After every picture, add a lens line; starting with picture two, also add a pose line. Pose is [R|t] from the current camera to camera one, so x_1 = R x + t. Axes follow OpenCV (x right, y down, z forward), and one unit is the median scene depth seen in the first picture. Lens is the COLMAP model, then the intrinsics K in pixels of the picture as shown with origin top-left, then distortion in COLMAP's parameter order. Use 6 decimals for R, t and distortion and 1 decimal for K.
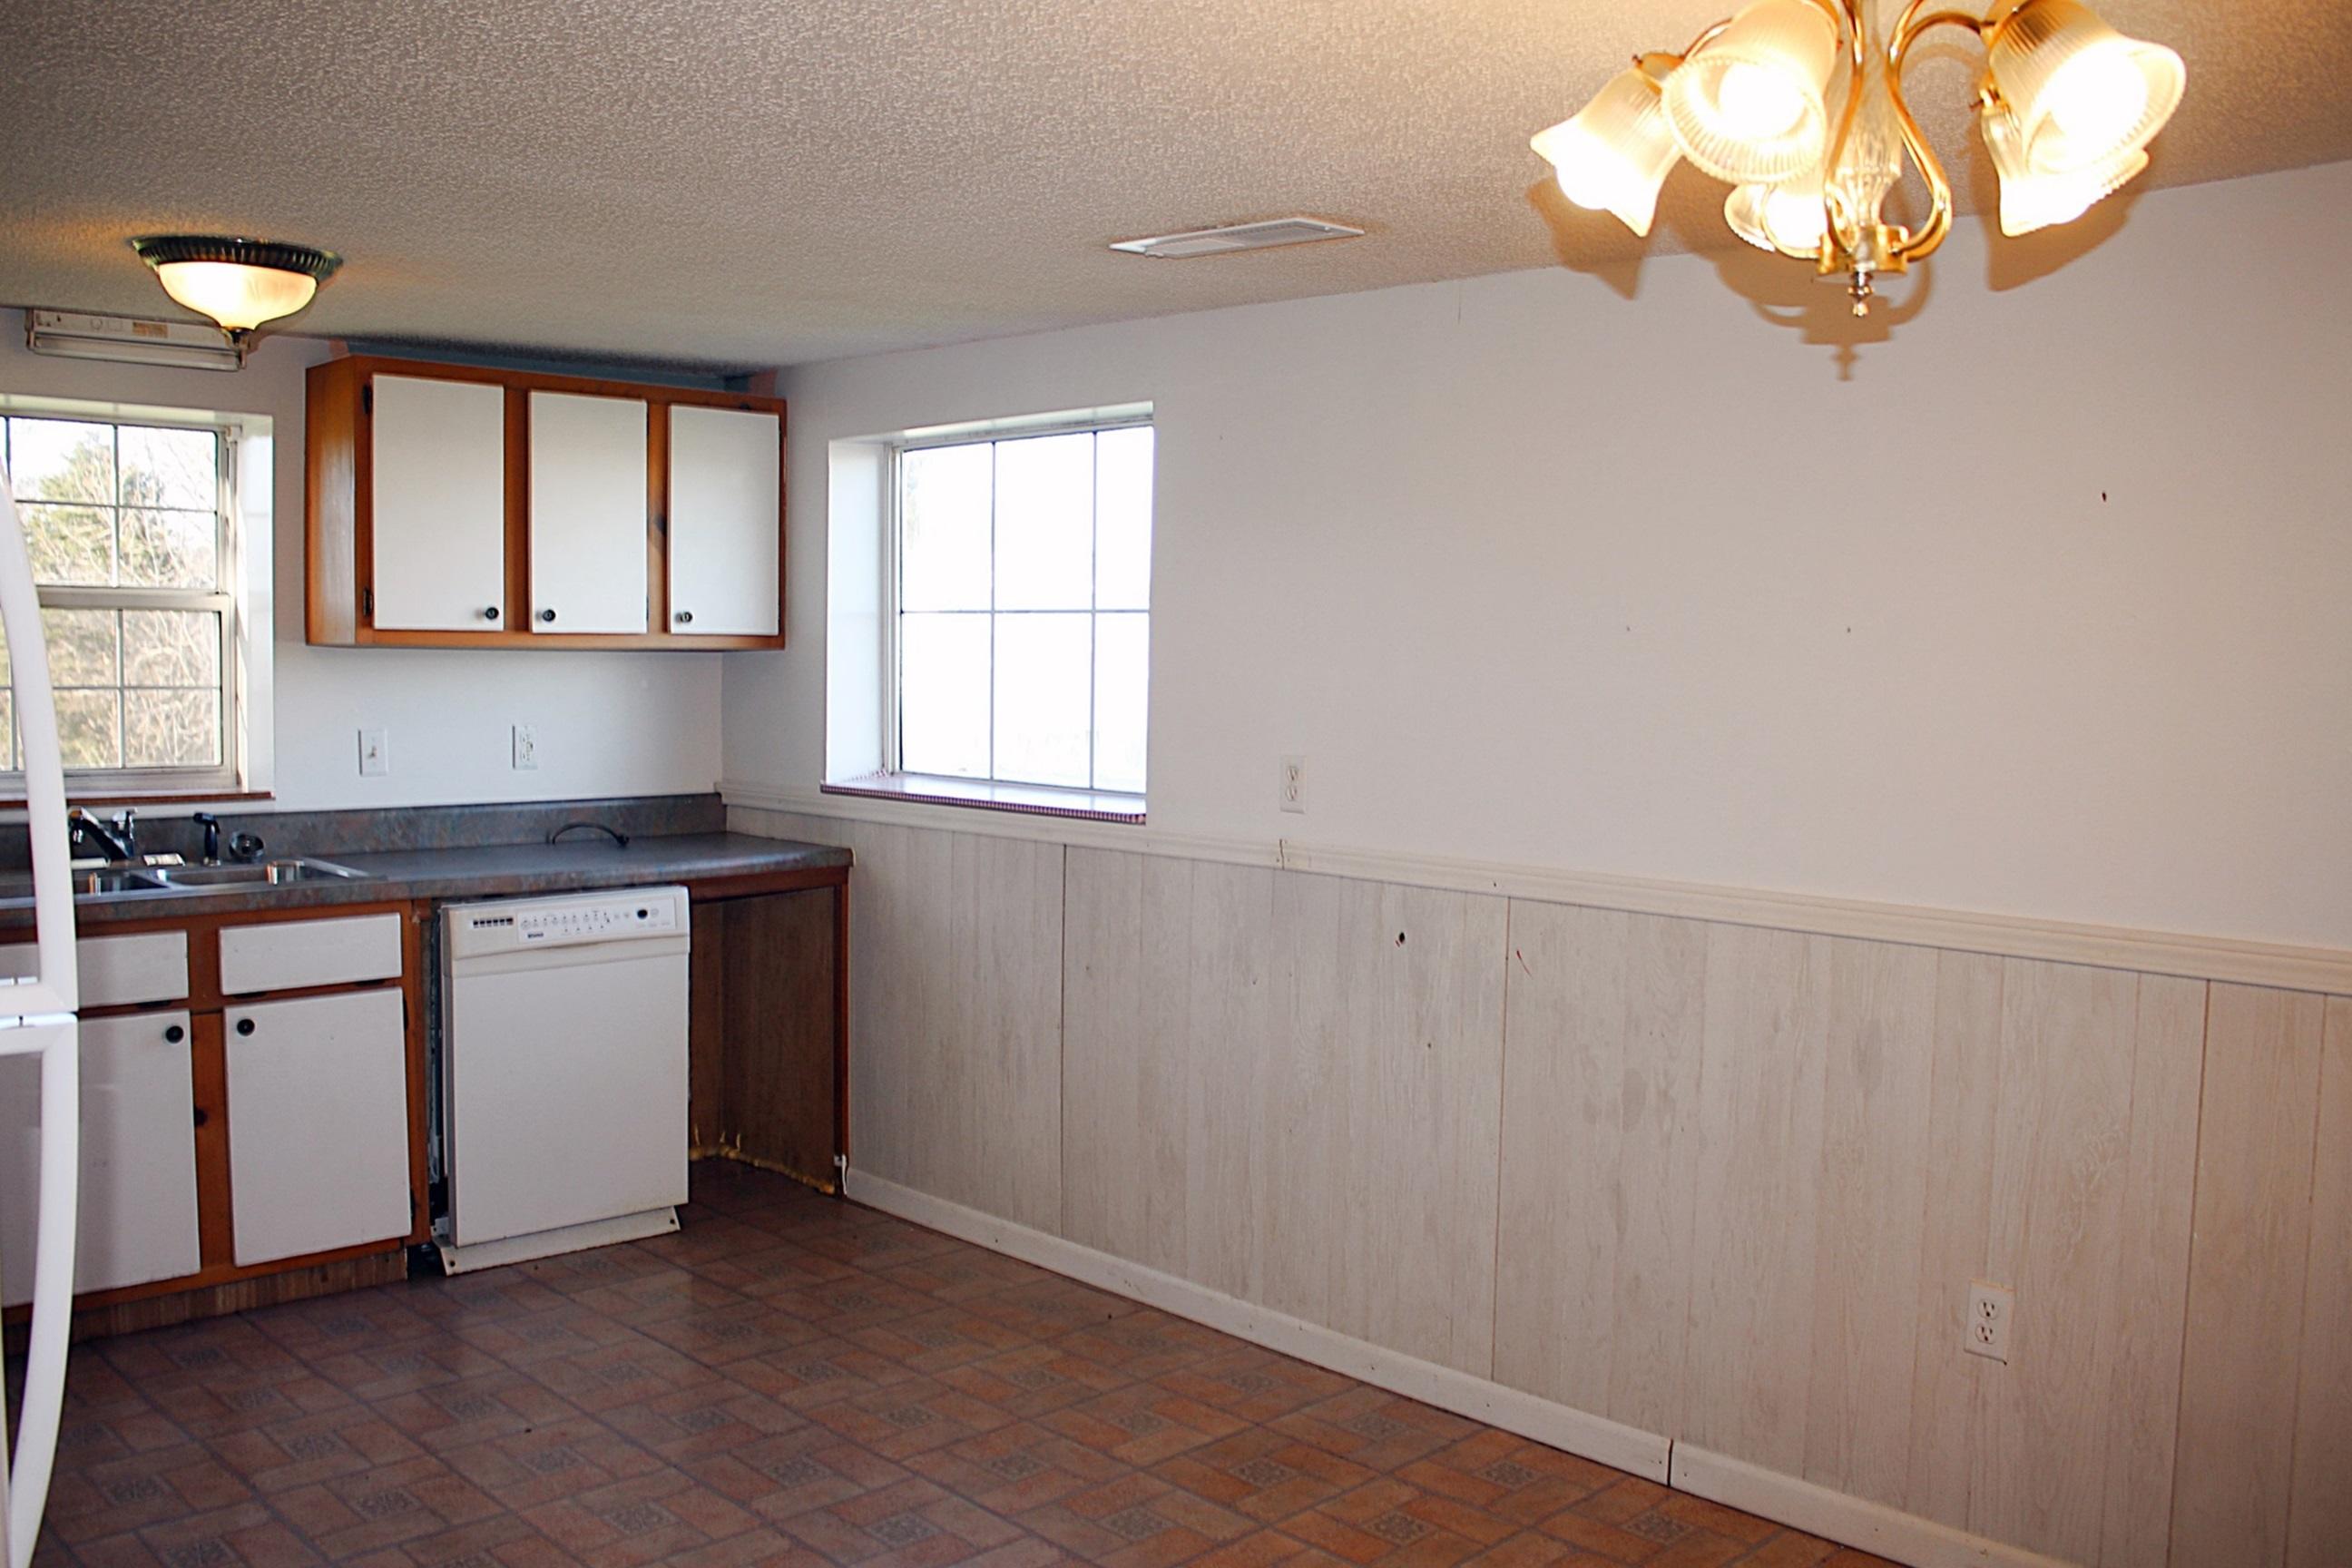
lens RADIAL K [[2042.1, 0, 1120.6], [0, 2042.1, 777.0], [0, 0, 1]] dist [-0.148150, 0.115927]
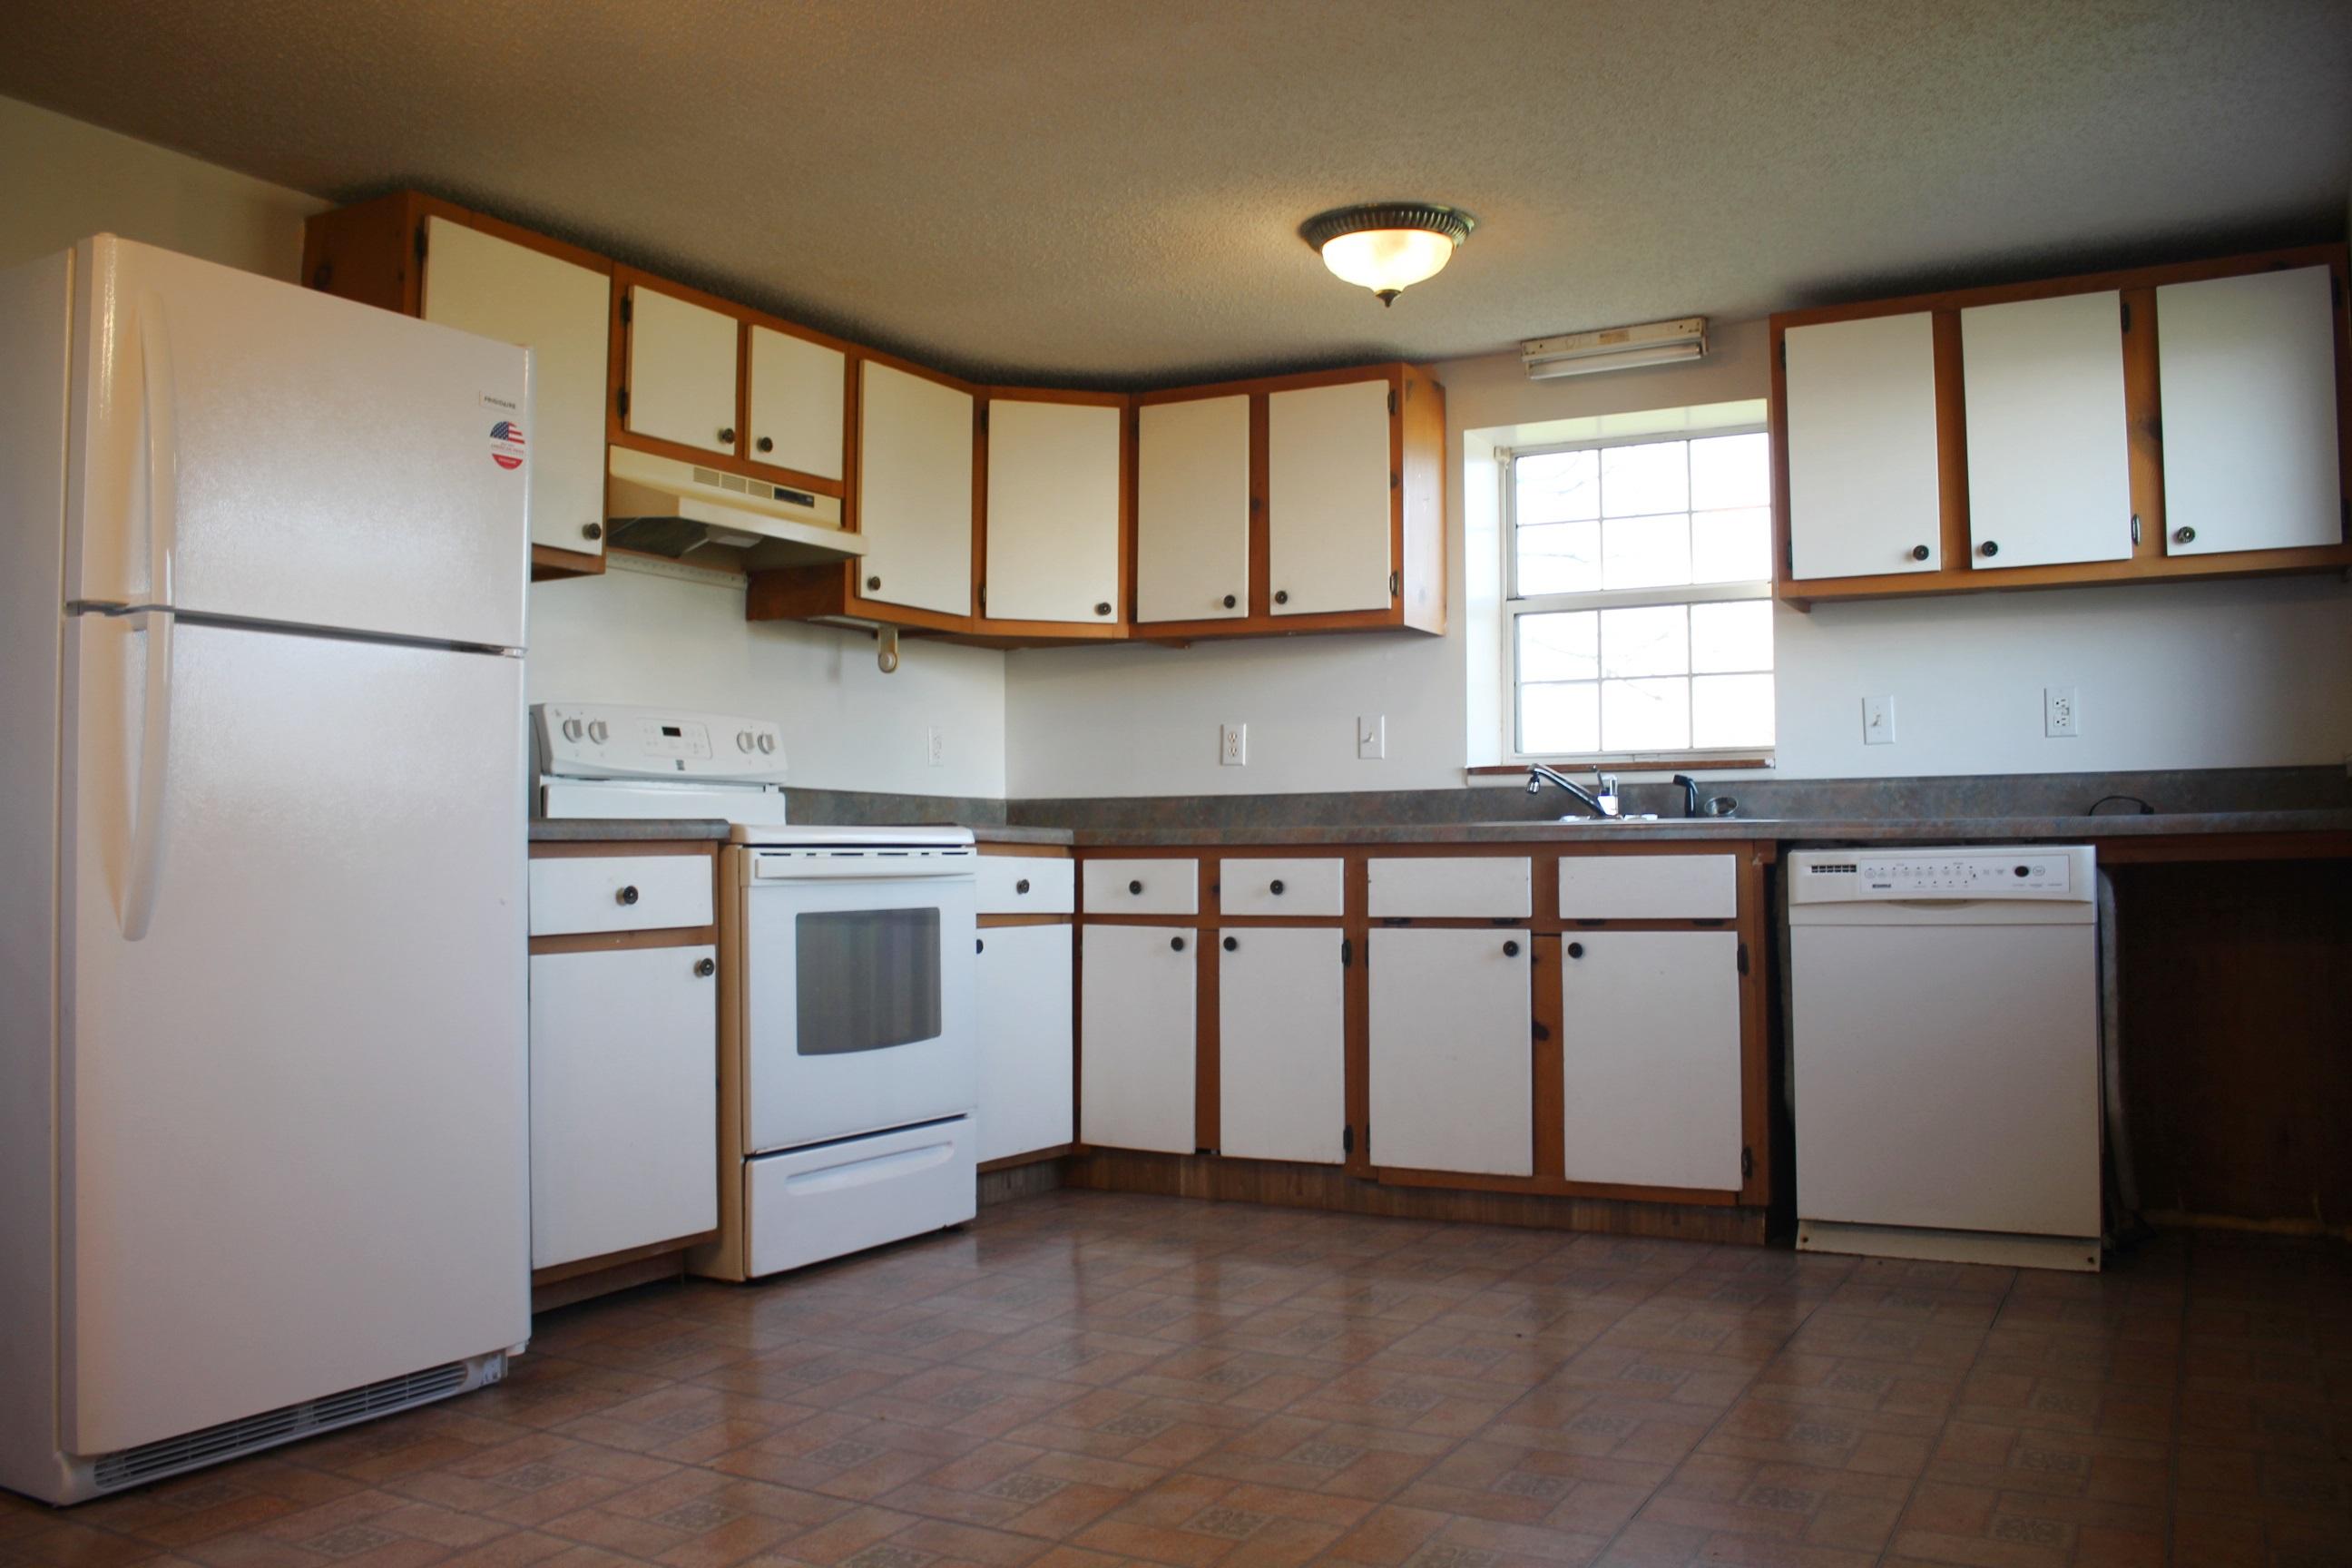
lens RADIAL K [[1975.8, 0, 1124.3], [0, 1975.8, 774.7], [0, 0, 1]] dist [-0.142798, 0.103254]
pose [[0.291760, -0.058371, -0.954709, 0.445442], [-0.053085, 0.995610, -0.077095, 0.114017], [0.955017, 0.073173, 0.287380, 0.422152]]
